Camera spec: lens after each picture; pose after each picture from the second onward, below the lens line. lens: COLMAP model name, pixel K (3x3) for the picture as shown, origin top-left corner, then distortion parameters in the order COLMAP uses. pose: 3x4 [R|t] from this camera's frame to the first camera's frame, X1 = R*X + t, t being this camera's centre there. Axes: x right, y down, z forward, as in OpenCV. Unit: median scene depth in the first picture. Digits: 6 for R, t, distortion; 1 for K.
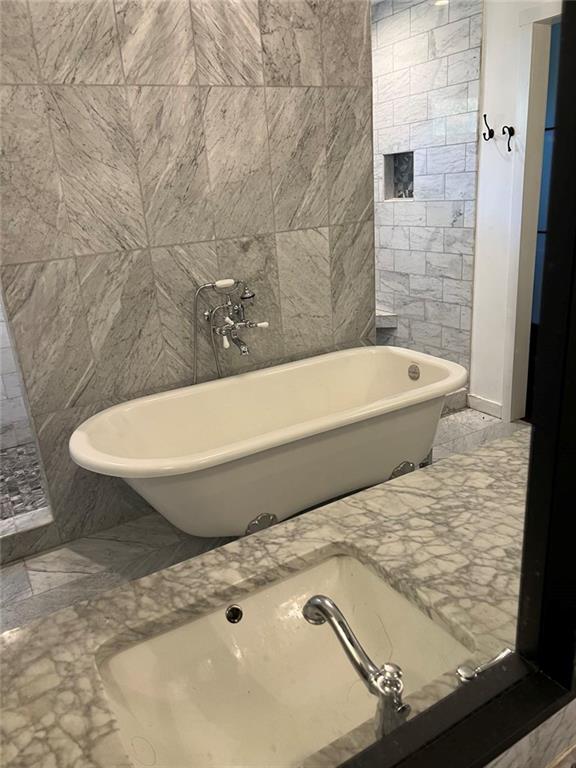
lens RADIAL K [[585.0, 0, 291.1], [0, 585.0, 384.9], [0, 0, 1]] dist [0.035986, -0.036264]
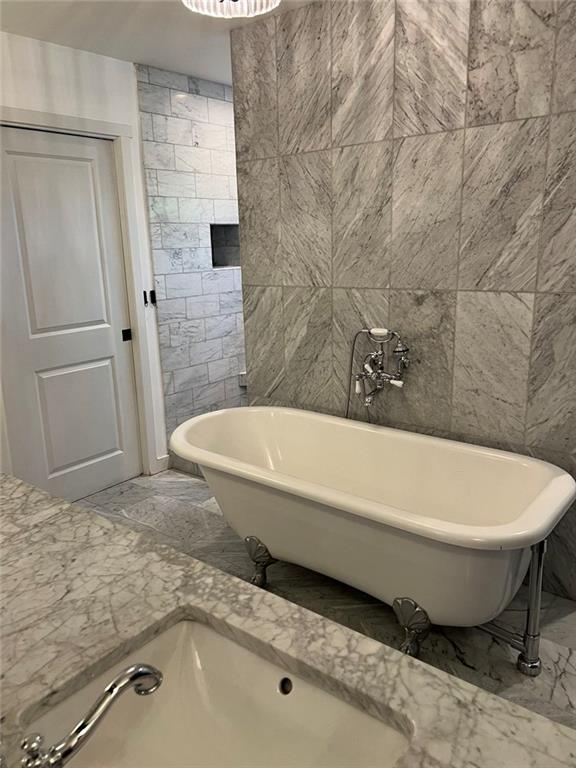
lens RADIAL K [[585.0, 0, 288.4], [0, 585.0, 384.8], [0, 0, 1]] dist [0.035986, -0.036264]
pose [[0.355999, 0.283945, -0.890303, 0.764242], [-0.300476, 0.936907, 0.178659, -0.227437], [0.884861, 0.203913, 0.418857, 0.479827]]
